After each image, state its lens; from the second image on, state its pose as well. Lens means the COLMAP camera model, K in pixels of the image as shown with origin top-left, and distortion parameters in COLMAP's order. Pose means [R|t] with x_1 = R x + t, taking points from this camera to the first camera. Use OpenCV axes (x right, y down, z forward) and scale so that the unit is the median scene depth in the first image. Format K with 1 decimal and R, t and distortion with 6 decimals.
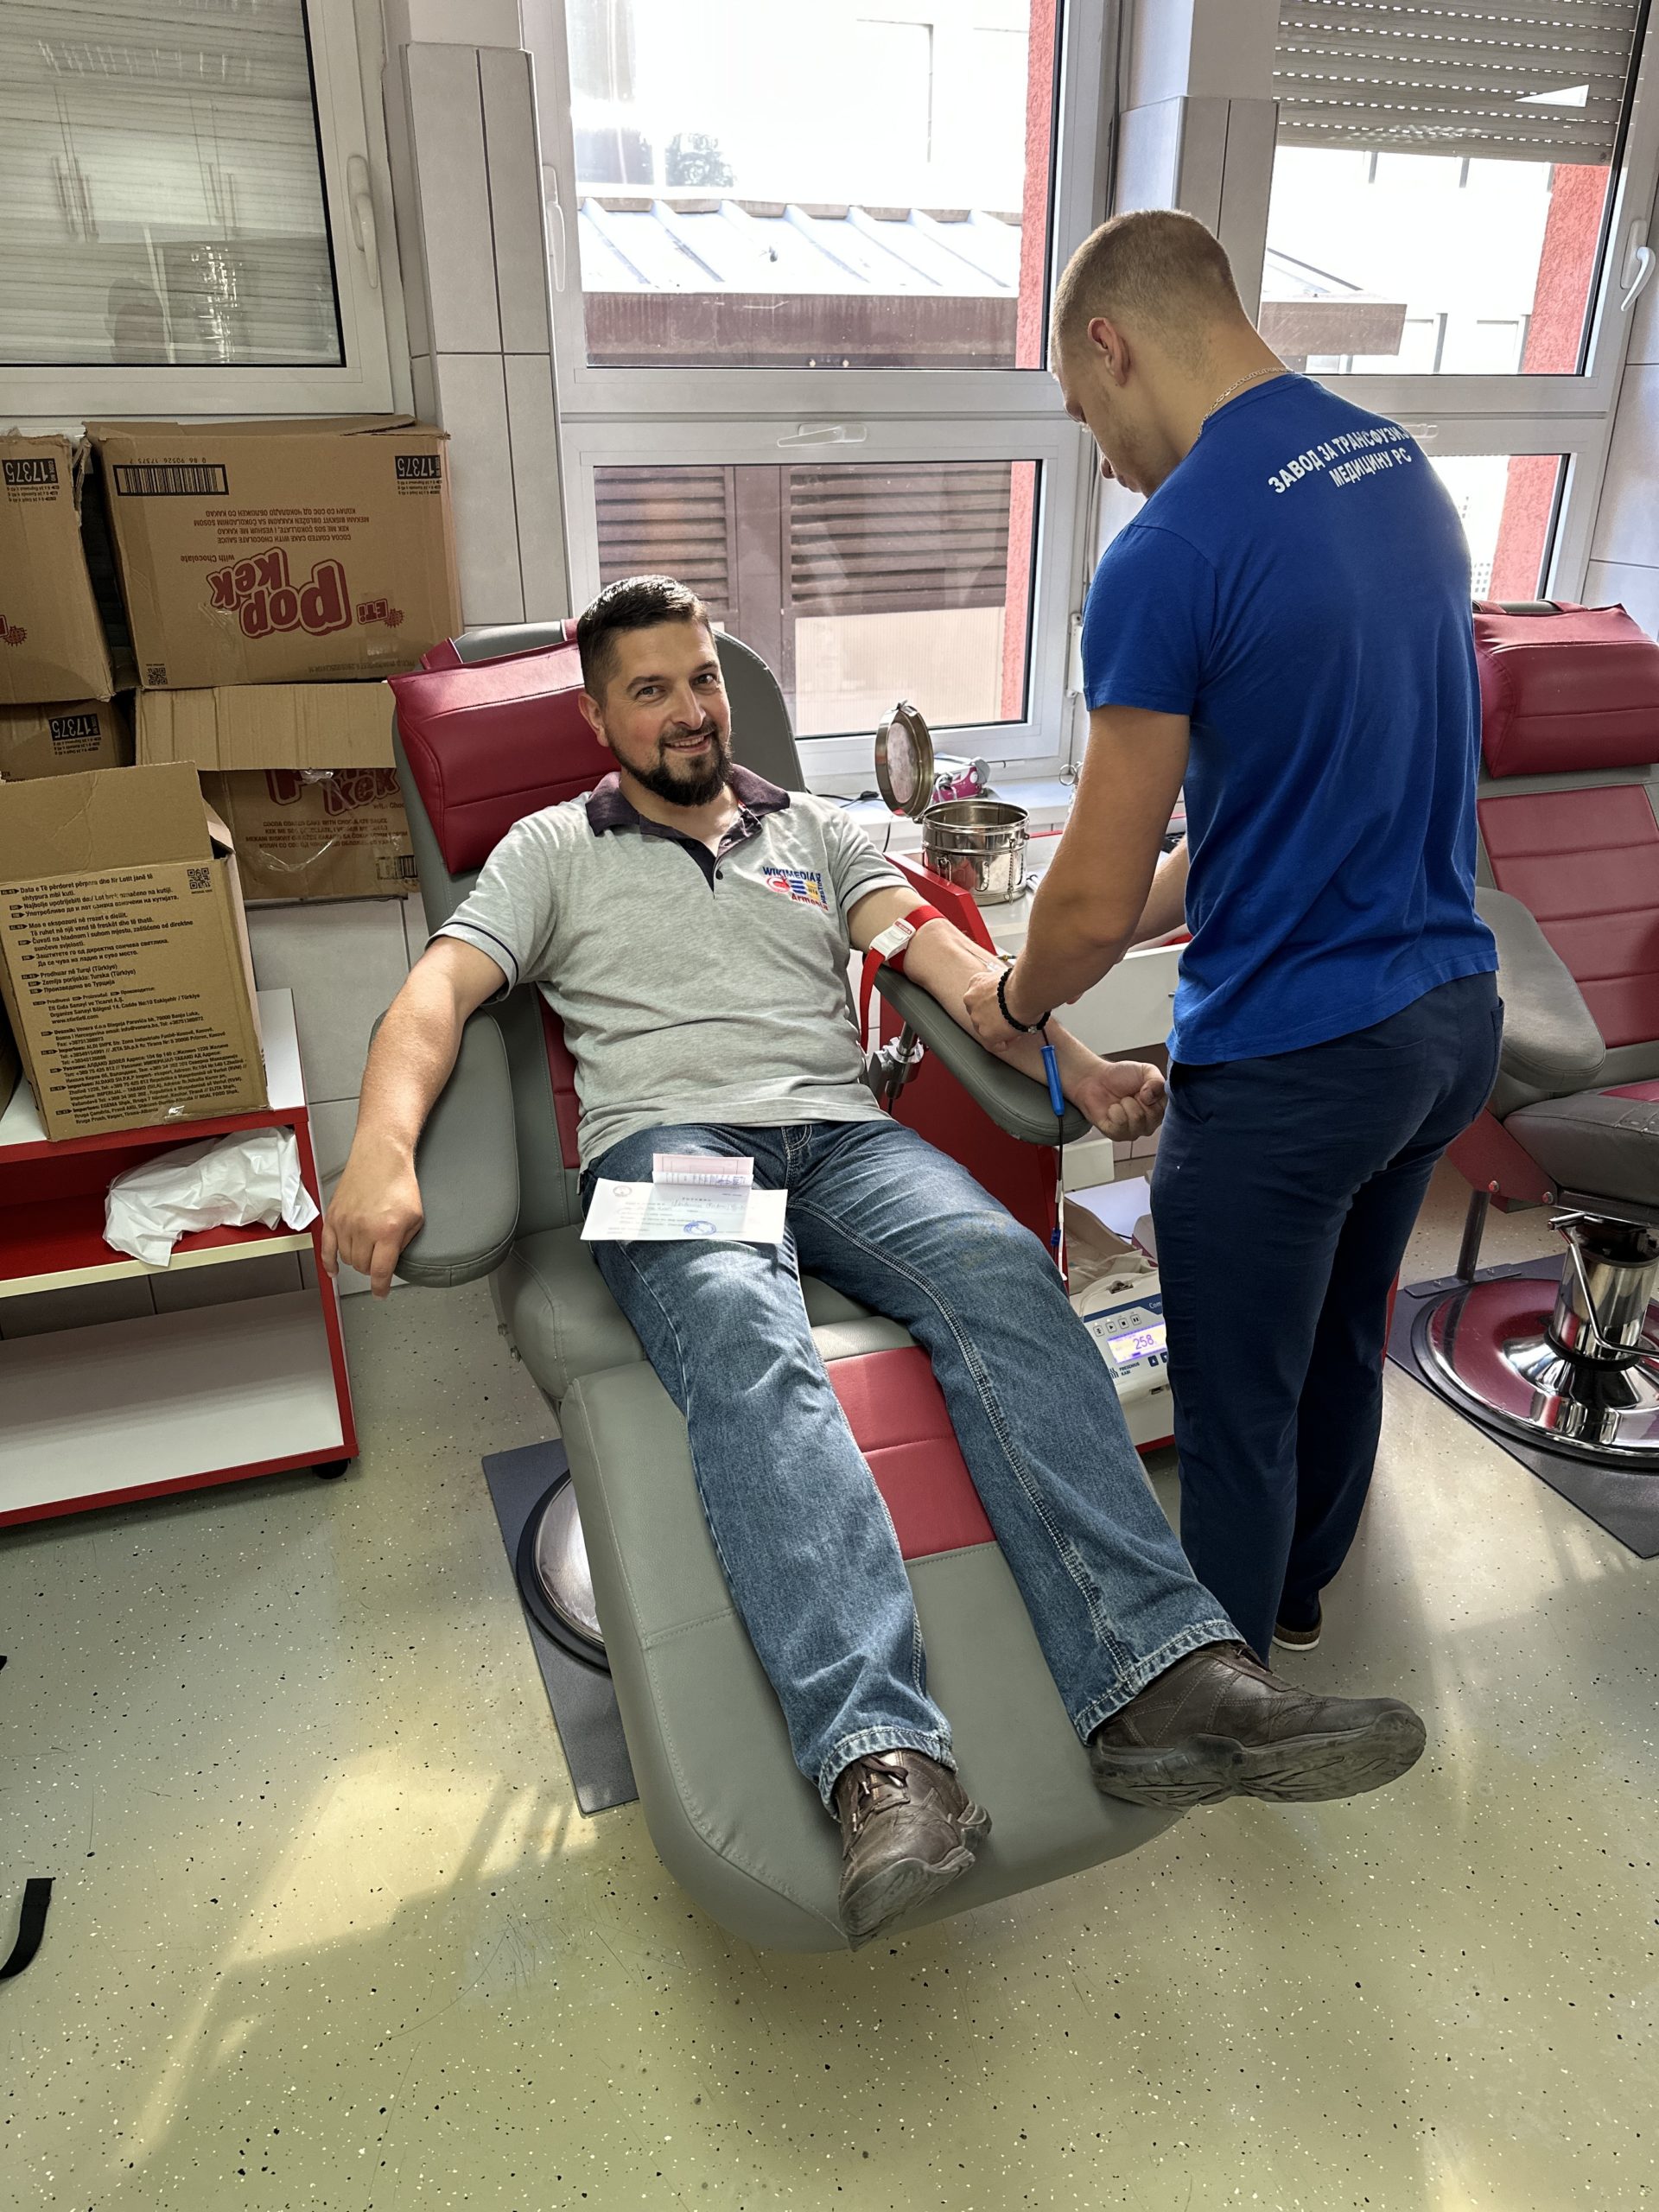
lens RADIAL K [[1600.5, 0, 829.5], [0, 1600.5, 1104.8], [0, 0, 1]] dist [0.024139, -0.047184]
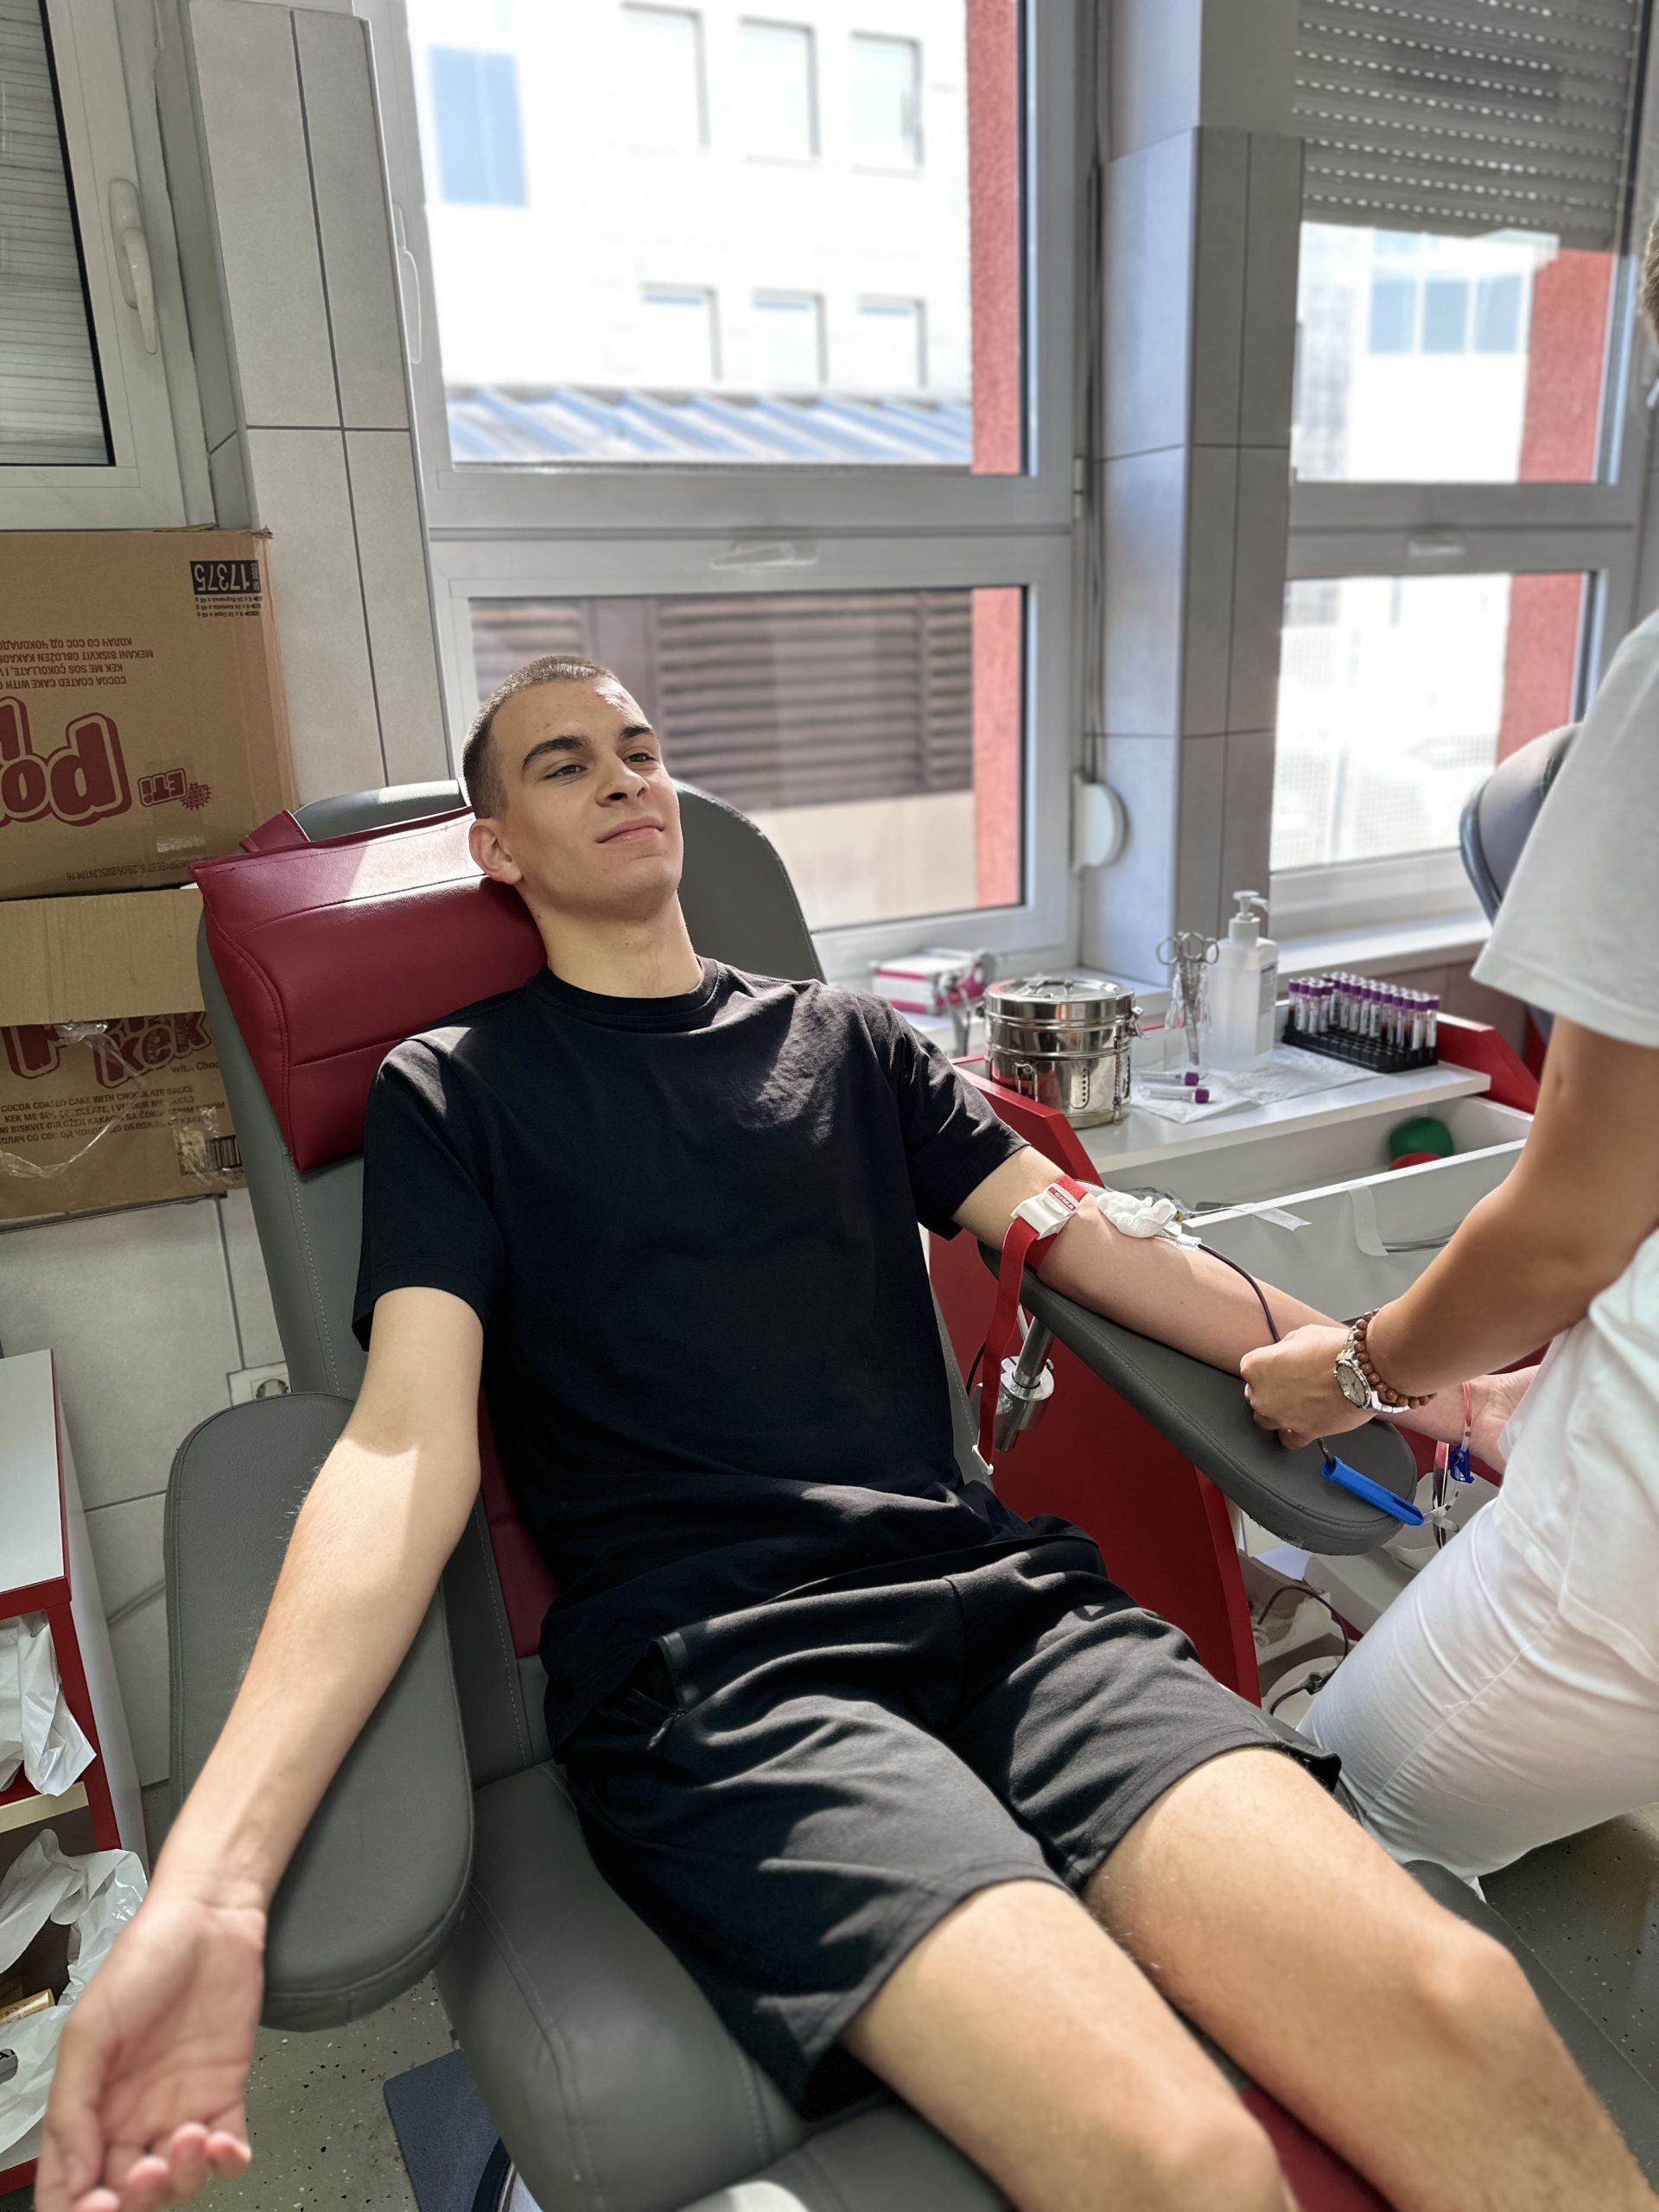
lens RADIAL K [[1600.5, 0, 839.6], [0, 1600.5, 1088.2], [0, 0, 1]] dist [0.024139, -0.047184]
pose [[0.990721, -0.071472, 0.115603, -0.087800], [0.087699, 0.985975, -0.141997, -0.060087], [-0.103833, 0.150818, 0.983093, 0.319397]]
